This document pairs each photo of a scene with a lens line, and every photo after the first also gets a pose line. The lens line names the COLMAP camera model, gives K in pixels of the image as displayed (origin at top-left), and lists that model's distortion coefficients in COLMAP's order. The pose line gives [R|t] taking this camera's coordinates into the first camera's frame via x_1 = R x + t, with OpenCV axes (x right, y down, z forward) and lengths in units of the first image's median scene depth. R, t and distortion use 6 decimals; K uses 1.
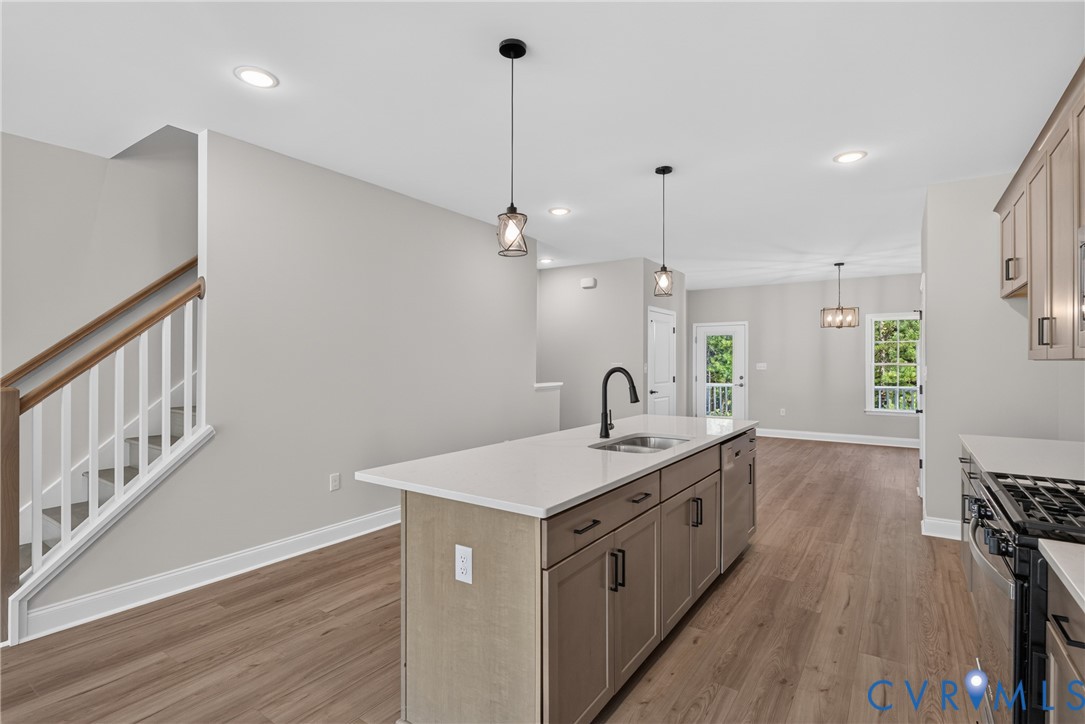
lens RADIAL K [[522.4, 0, 544.1], [0, 522.4, 360.3], [0, 0, 1]] dist [-0.001438, -0.000636]
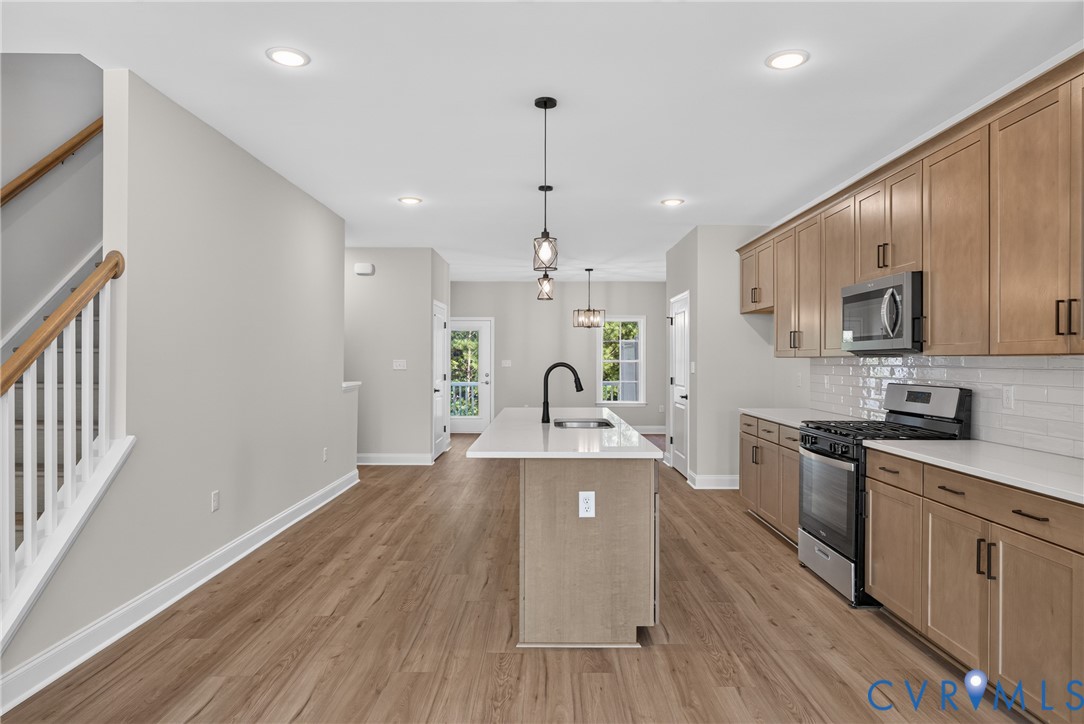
lens RADIAL K [[655.2, 0, 542.4], [0, 655.2, 362.3], [0, 0, 1]] dist [-0.000170, 0.000351]
pose [[0.826664, -0.001939, 0.562692, -0.667466], [-0.002070, 0.999977, 0.006487, 0.003171], [-0.562692, -0.006527, 0.826641, -0.194742]]
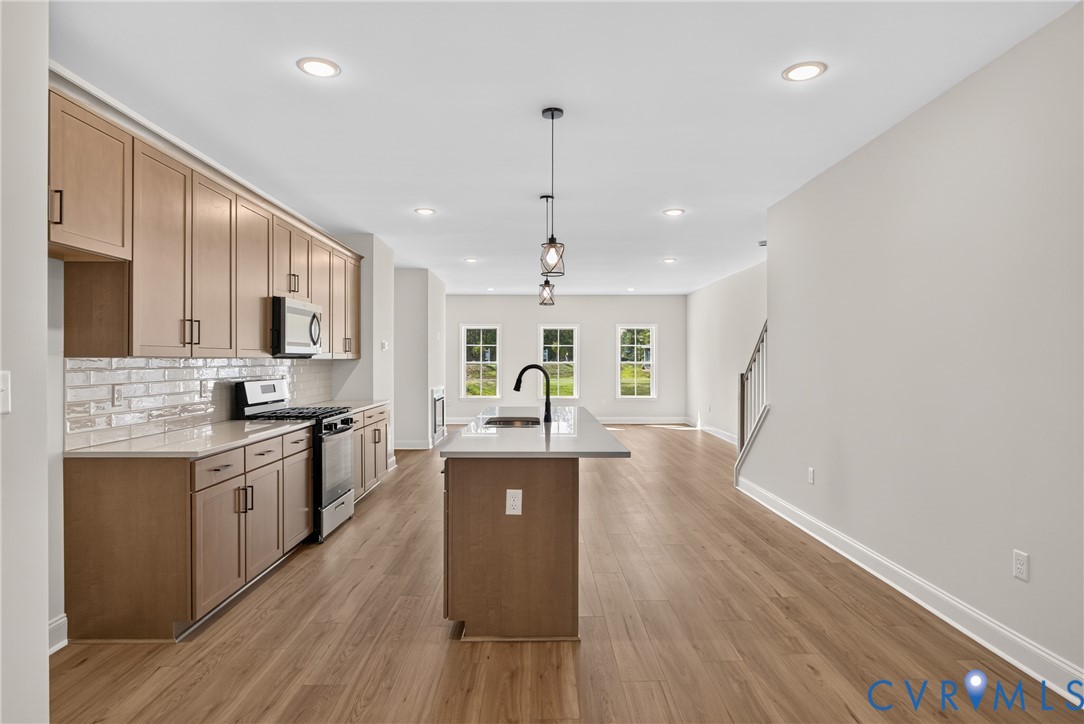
lens RADIAL K [[601.5, 0, 540.8], [0, 601.5, 359.2], [0, 0, 1]] dist [-0.002314, -0.000475]
pose [[-0.819063, -0.002309, -0.573698, 0.878887], [-0.001260, 0.999997, -0.002225, 0.003680], [0.573702, -0.001099, -0.819064, 2.004396]]
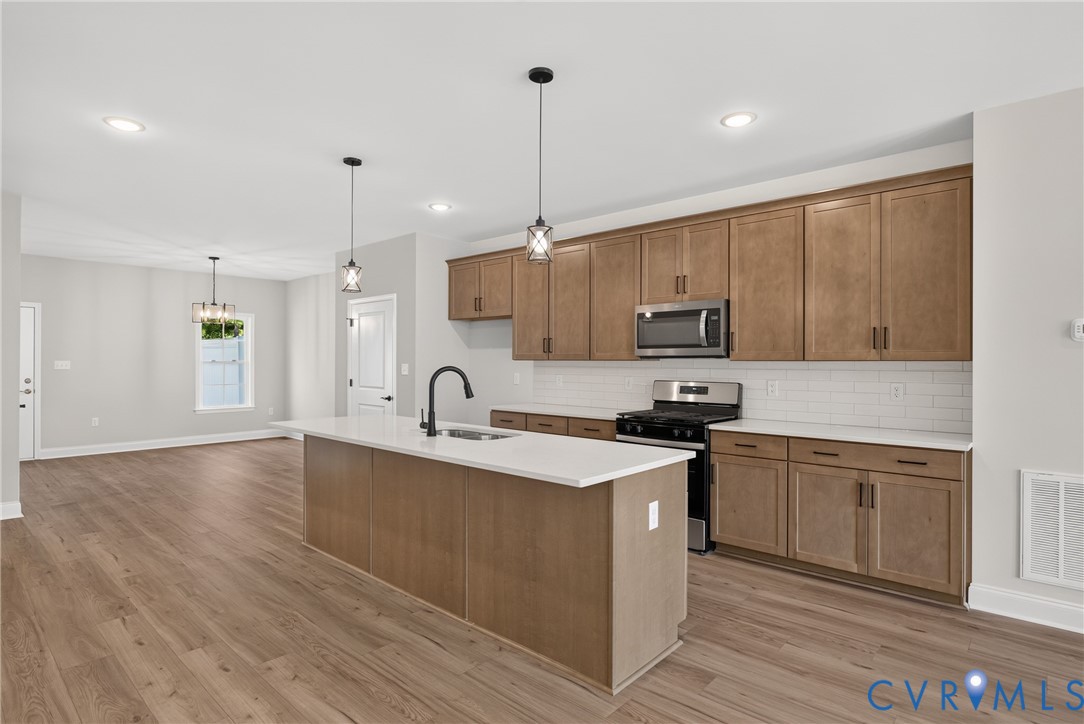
lens RADIAL K [[563.3, 0, 544.6], [0, 563.3, 360.5], [0, 0, 1]] dist [-0.001722, -0.000246]
pose [[0.130858, -0.000186, 0.991401, -0.875930], [-0.006190, 0.999980, 0.001004, -0.000439], [-0.991382, -0.006268, 0.130854, 0.595613]]
